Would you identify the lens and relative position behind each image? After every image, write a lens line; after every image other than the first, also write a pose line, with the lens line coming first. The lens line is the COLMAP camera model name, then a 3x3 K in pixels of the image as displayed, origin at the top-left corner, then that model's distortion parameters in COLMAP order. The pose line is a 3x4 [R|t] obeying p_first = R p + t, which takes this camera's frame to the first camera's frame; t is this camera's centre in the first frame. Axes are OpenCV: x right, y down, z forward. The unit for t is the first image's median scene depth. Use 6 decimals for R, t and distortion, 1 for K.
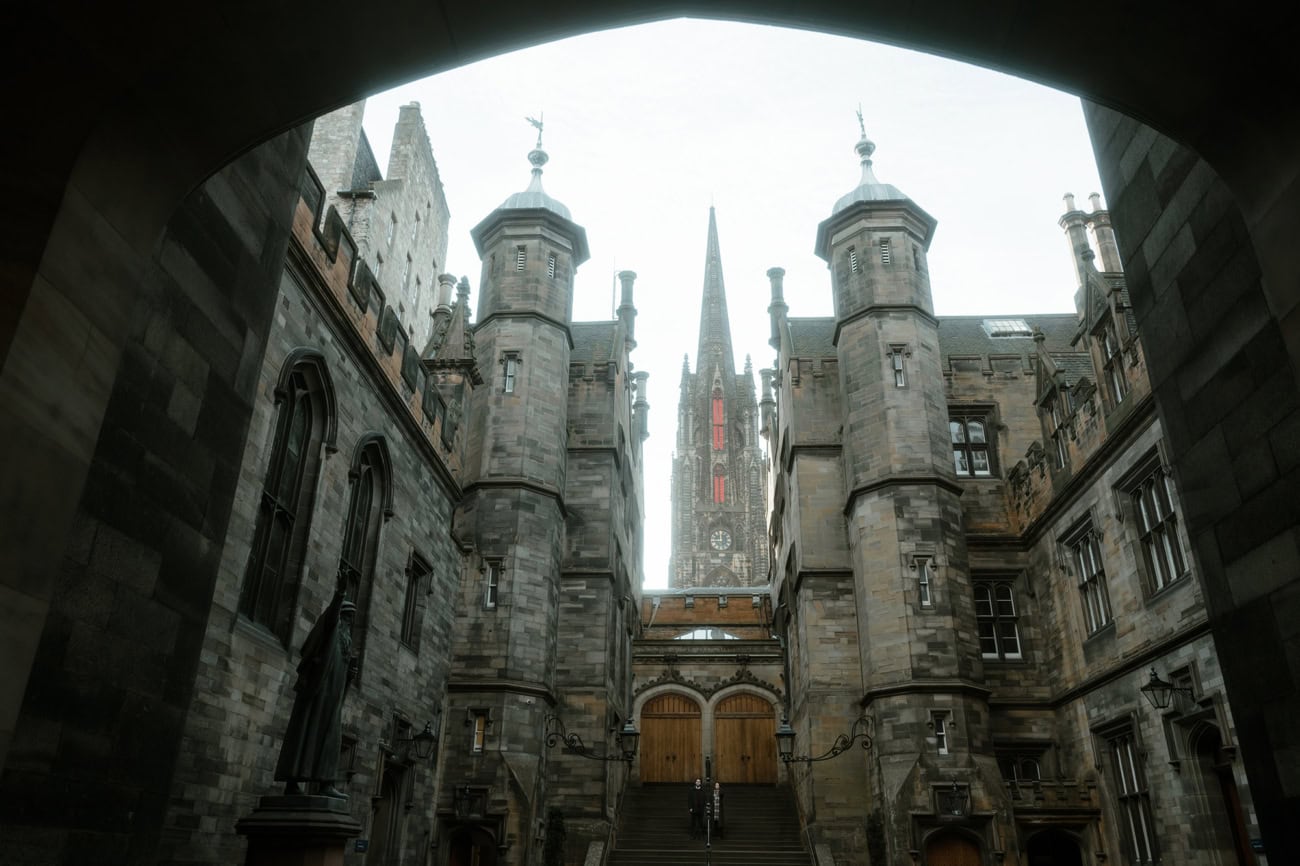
lens RADIAL K [[961.3, 0, 647.3], [0, 961.3, 431.1], [0, 0, 1]] dist [-0.002621, 0.002326]
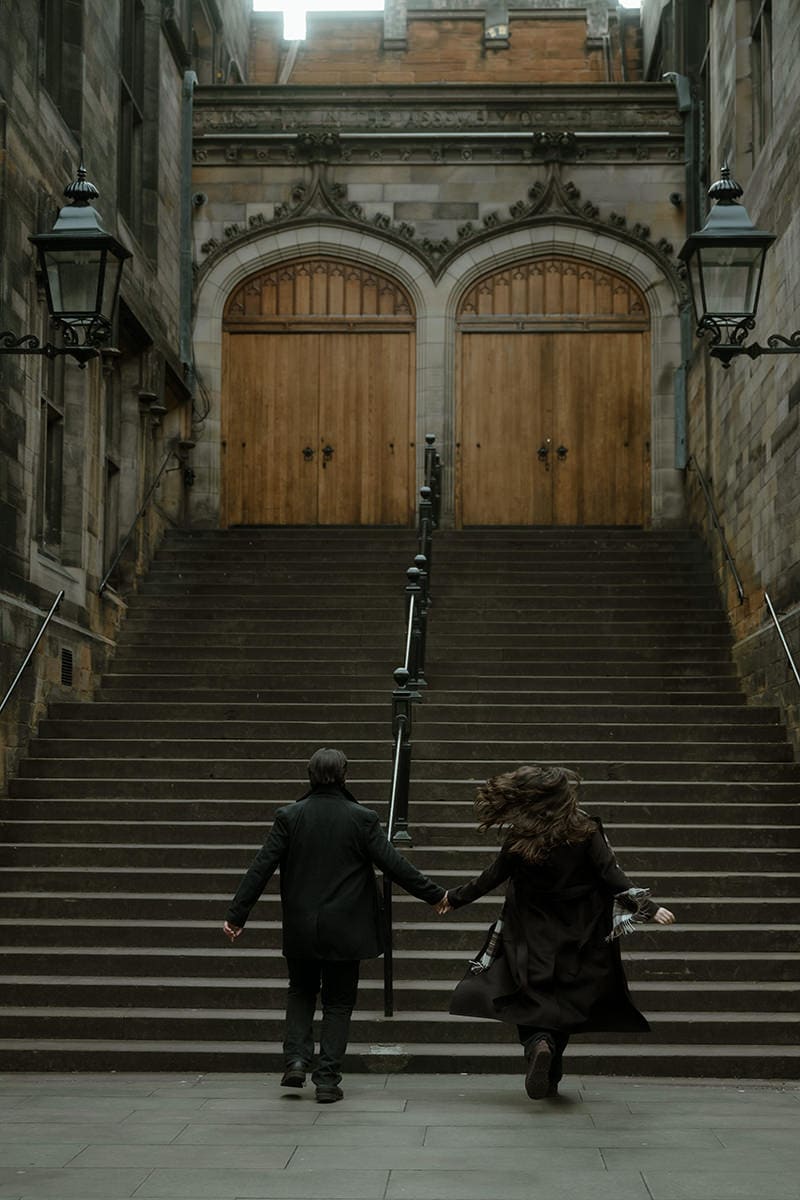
lens RADIAL K [[1849.5, 0, 436.5], [0, 1849.5, 669.1], [0, 0, 1]] dist [0.002048, 0.000000]
pose [[0.999245, -0.004861, 0.038539, 0.039339], [-0.009145, 0.934808, 0.355036, 0.187079], [-0.037753, -0.355120, 0.934058, 0.397385]]
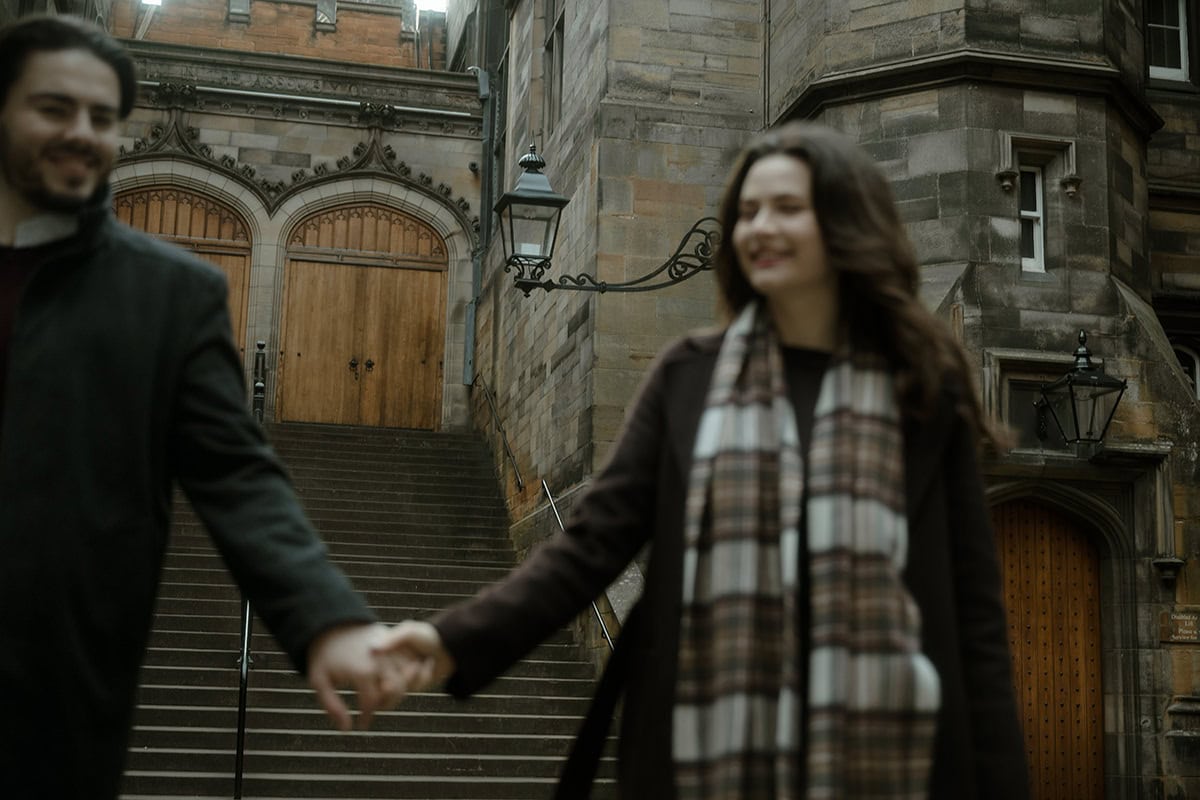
lens RADIAL K [[1648.3, 0, 597.6], [0, 1648.3, 401.7], [0, 0, 1]] dist [0.001704, 0.000000]
pose [[0.962486, 0.062030, 0.264147, 0.020525], [-0.126973, 0.963313, 0.236444, 0.185244], [-0.239790, -0.261113, 0.935051, 0.358031]]
